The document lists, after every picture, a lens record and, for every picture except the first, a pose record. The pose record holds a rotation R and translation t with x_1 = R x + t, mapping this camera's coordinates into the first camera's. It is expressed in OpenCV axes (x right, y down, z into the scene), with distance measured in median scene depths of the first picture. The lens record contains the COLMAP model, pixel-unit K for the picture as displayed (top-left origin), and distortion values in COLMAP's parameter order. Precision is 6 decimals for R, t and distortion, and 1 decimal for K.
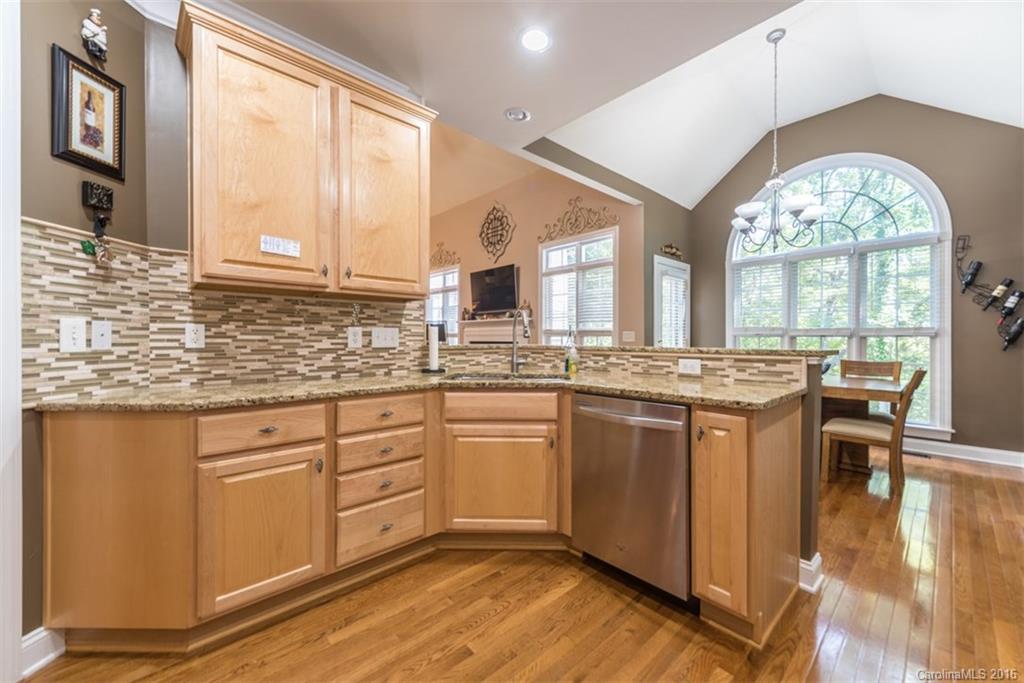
lens RADIAL K [[396.2, 0, 551.8], [0, 396.2, 337.7], [0, 0, 1]] dist [0.001449, -0.000592]
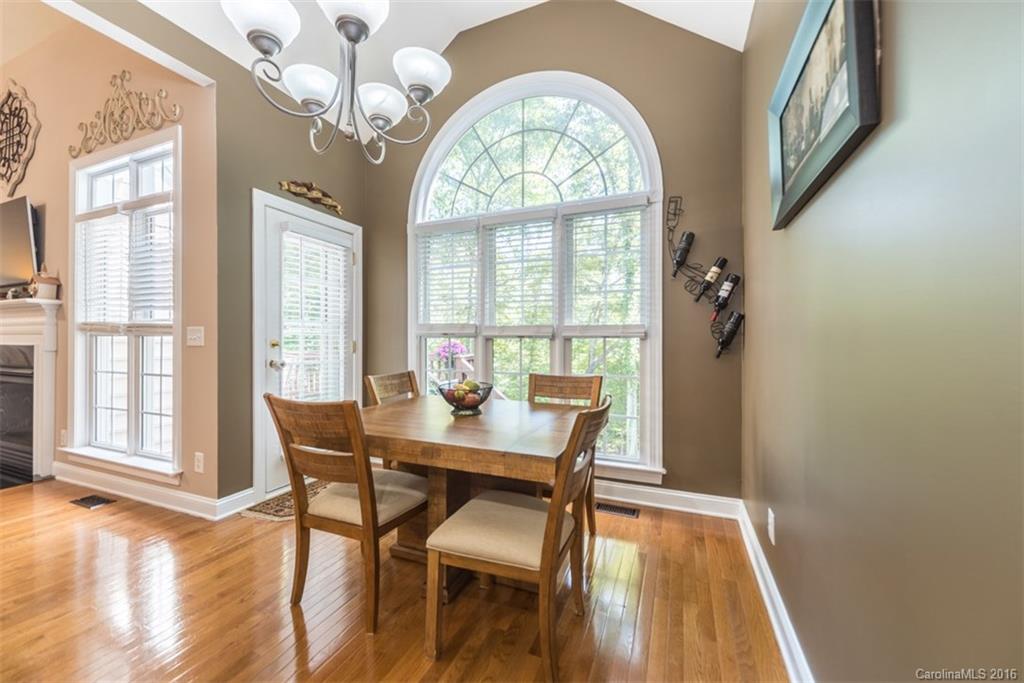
lens RADIAL K [[396.2, 0, 517.1], [0, 396.2, 335.4], [0, 0, 1]] dist [0.001449, -0.000592]
pose [[0.923502, 0.004886, 0.383562, 0.486835], [-0.002591, 0.999976, -0.006499, -0.002445], [-0.383585, 0.005008, 0.923492, 0.436868]]
